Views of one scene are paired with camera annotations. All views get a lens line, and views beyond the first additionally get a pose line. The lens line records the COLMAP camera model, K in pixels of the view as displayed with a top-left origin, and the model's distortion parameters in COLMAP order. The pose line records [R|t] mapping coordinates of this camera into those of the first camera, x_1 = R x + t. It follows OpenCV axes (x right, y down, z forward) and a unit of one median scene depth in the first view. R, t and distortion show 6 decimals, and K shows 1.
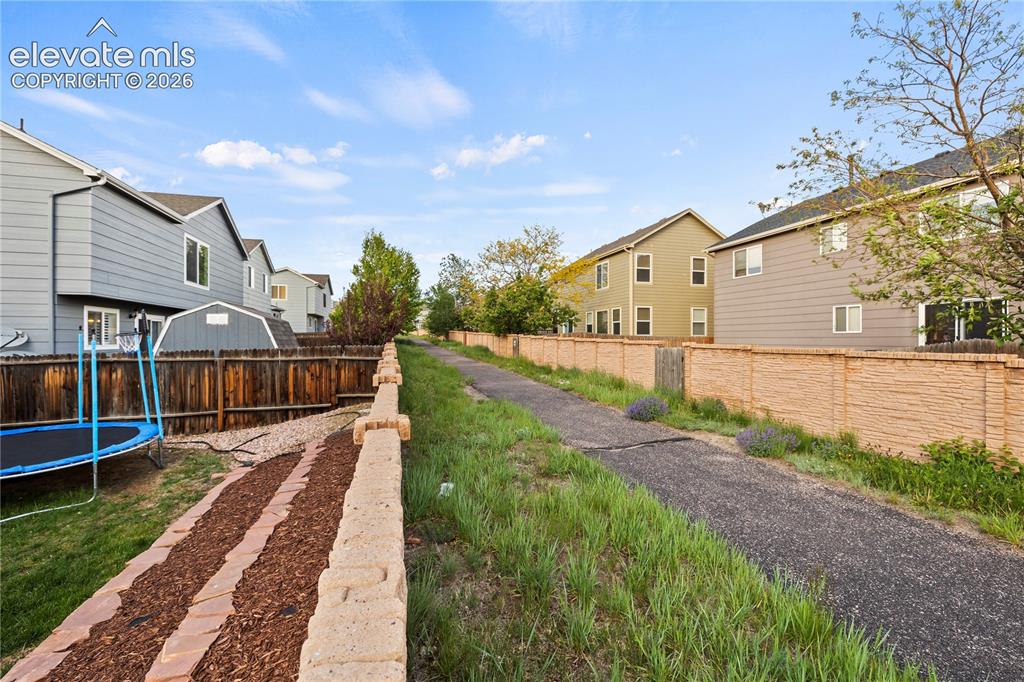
lens RADIAL K [[430.4, 0, 512.0], [0, 430.4, 341.0], [0, 0, 1]] dist [0.000148, 0.000075]
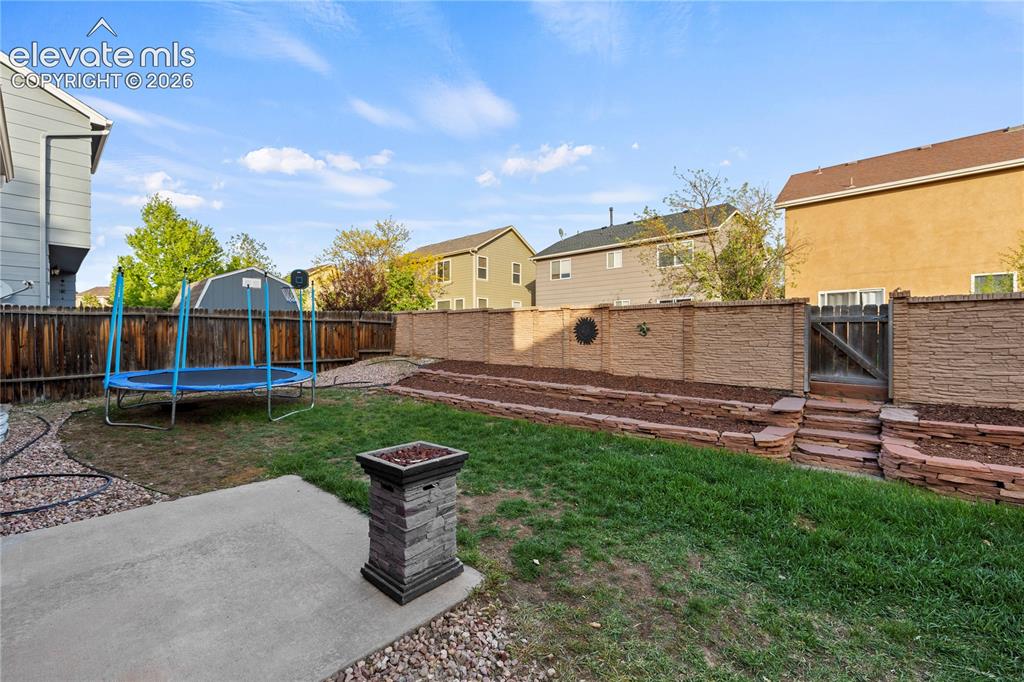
lens RADIAL K [[430.4, 0, 512.0], [0, 430.4, 341.0], [0, 0, 1]] dist [0.000148, 0.000075]
pose [[0.850600, -0.006163, 0.525778, -0.694204], [0.003910, 0.999978, 0.005396, 0.095017], [-0.525799, -0.002534, 0.850605, -0.296552]]
